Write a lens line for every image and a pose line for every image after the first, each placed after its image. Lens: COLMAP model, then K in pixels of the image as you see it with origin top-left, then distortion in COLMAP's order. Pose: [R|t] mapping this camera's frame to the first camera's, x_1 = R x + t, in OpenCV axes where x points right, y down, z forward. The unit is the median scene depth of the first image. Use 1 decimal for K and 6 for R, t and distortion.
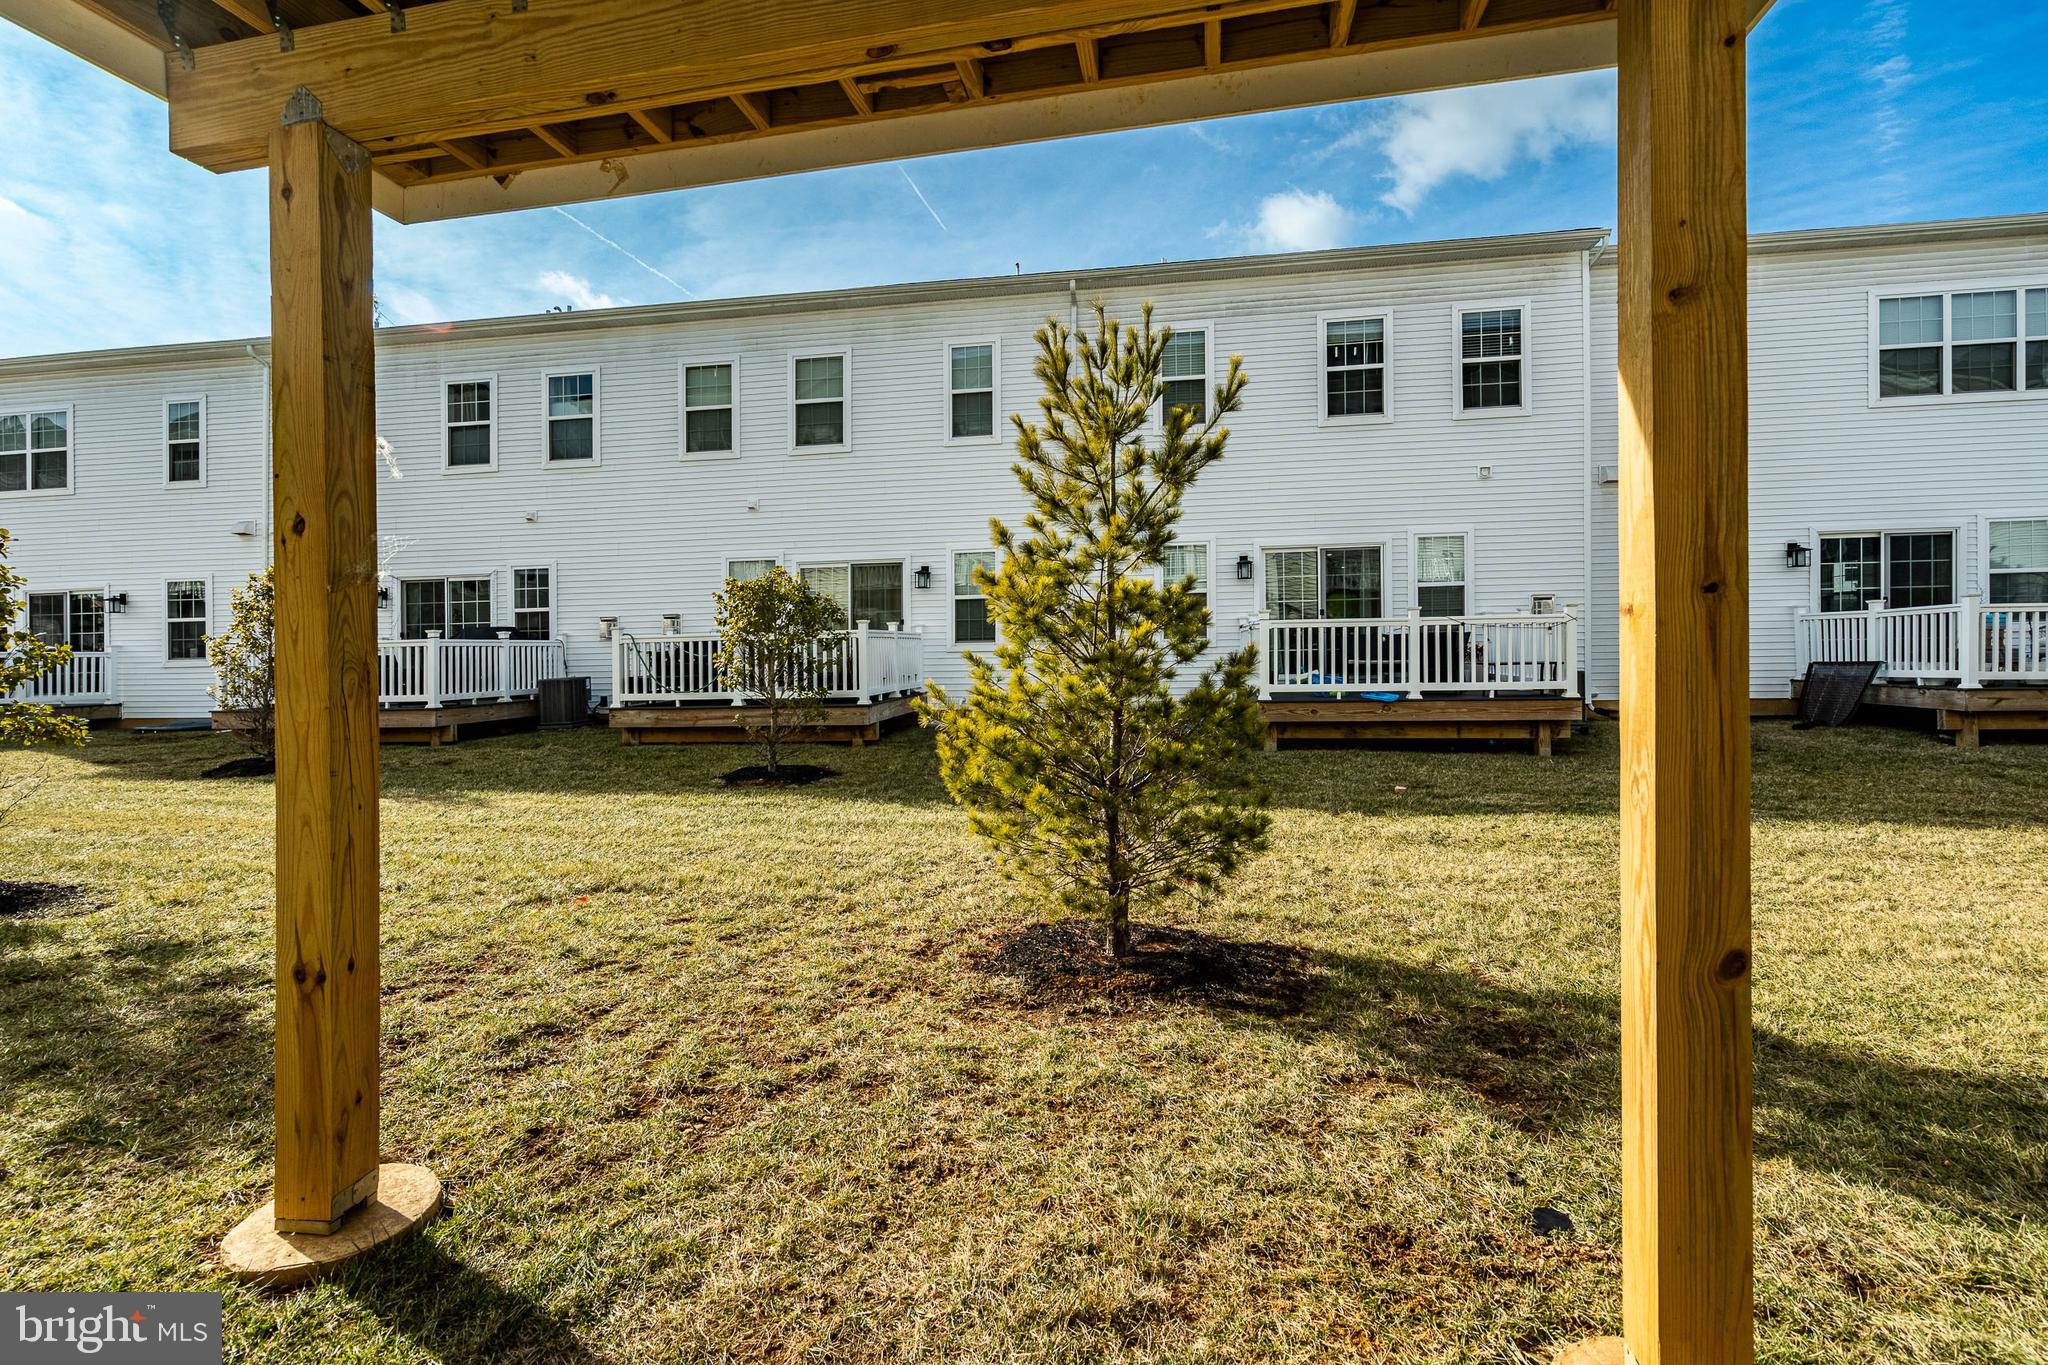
lens RADIAL K [[930.4, 0, 1022.5], [0, 930.4, 671.6], [0, 0, 1]] dist [-0.003458, 0.001113]
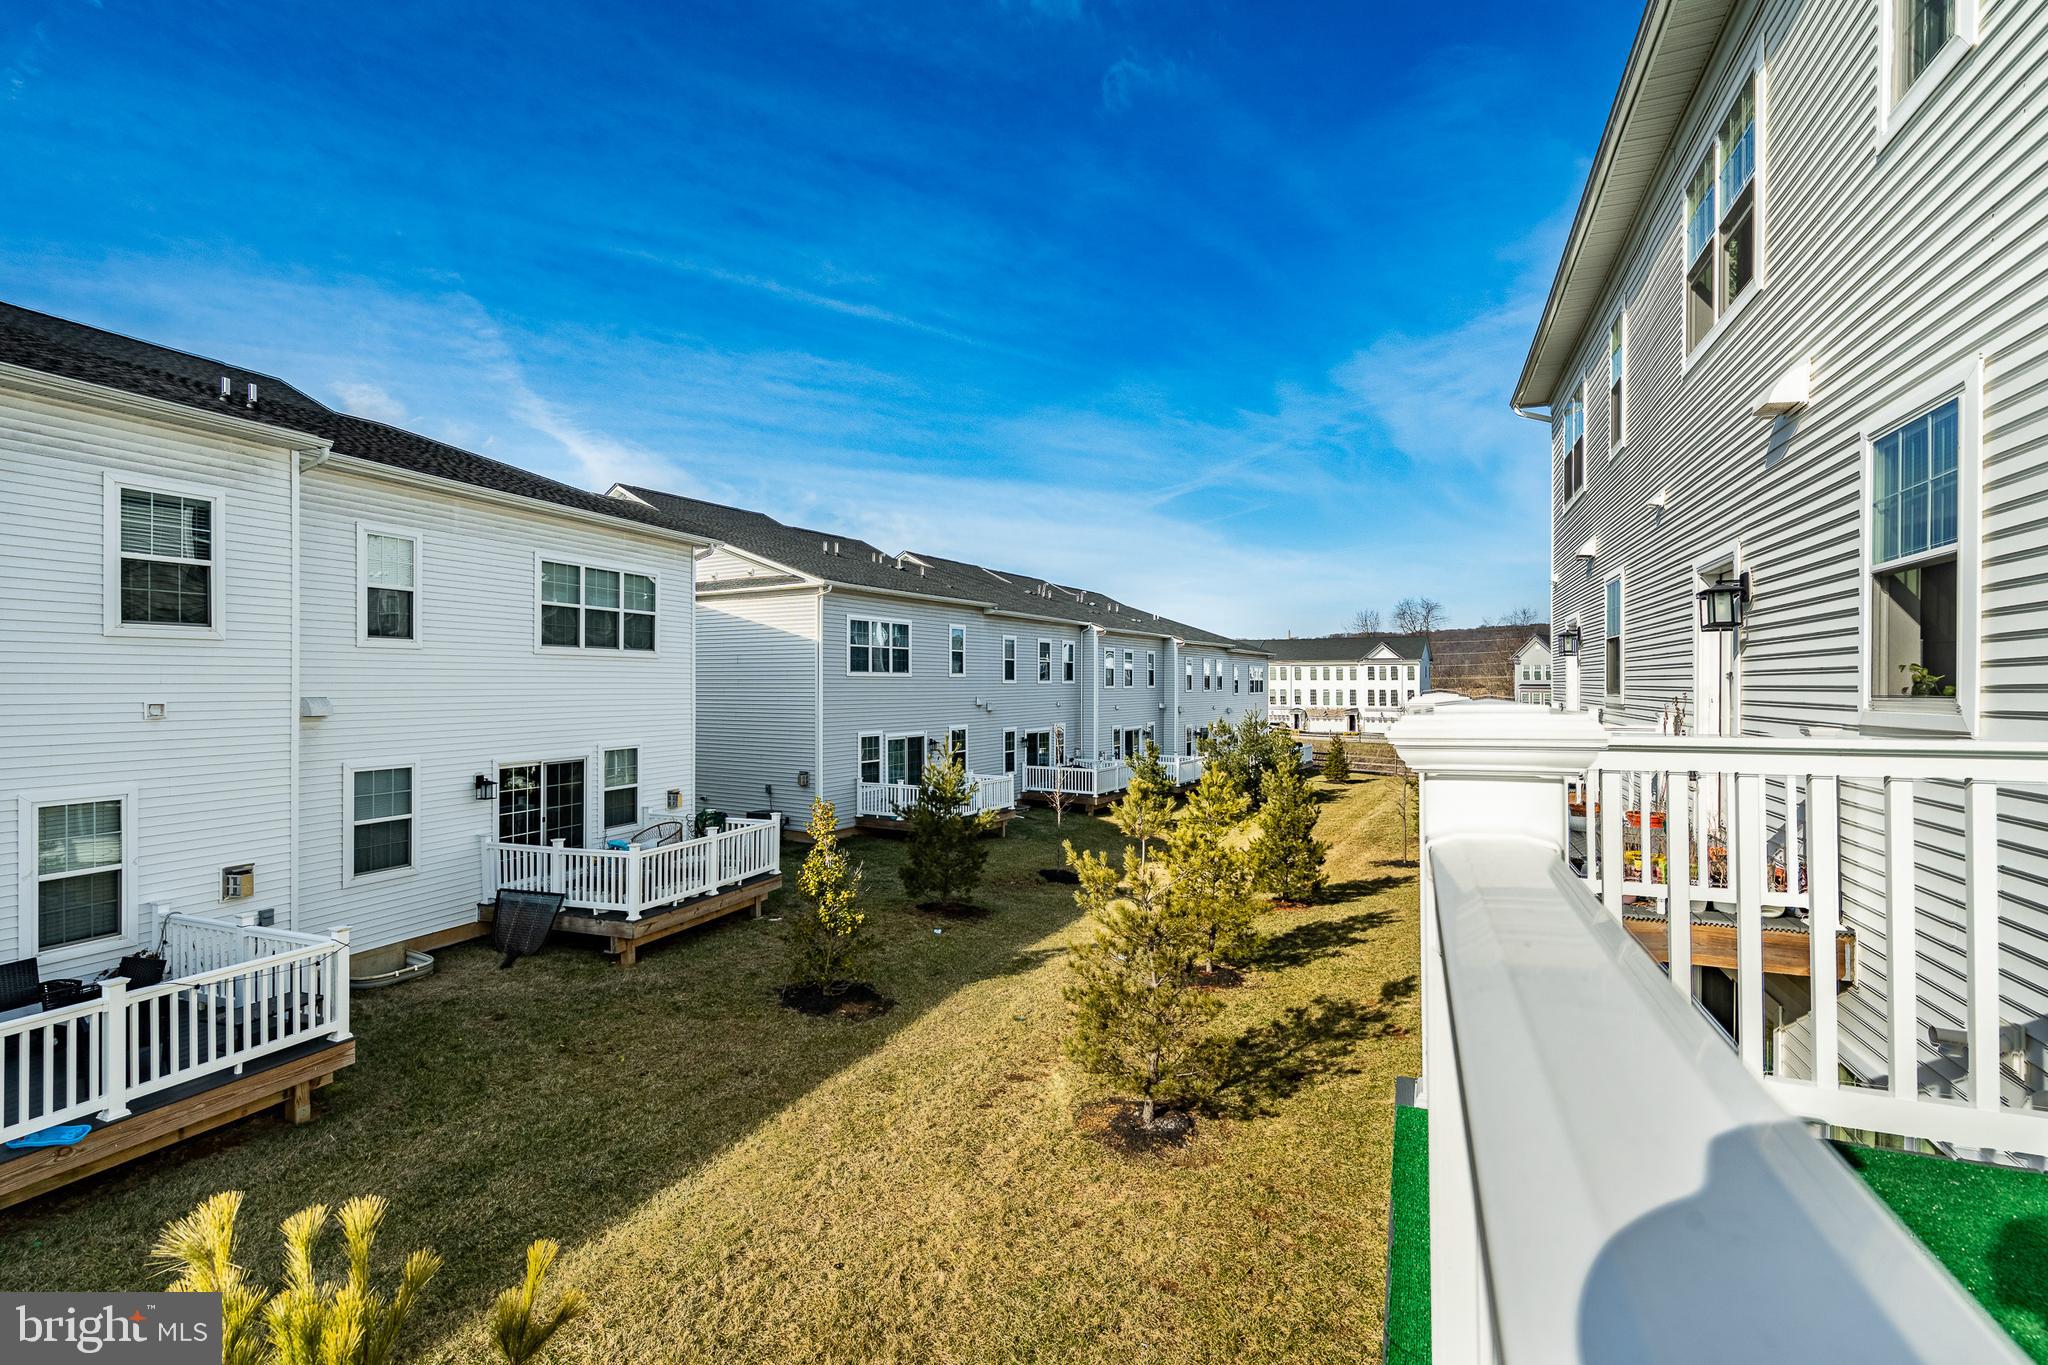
lens RADIAL K [[930.4, 0, 1022.1], [0, 930.4, 668.2], [0, 0, 1]] dist [-0.003458, 0.001113]
pose [[0.163787, 0.006121, 0.986477, -0.130093], [-0.000945, 0.999981, -0.006048, -0.286452], [-0.986495, 0.000058, 0.163790, 0.244053]]
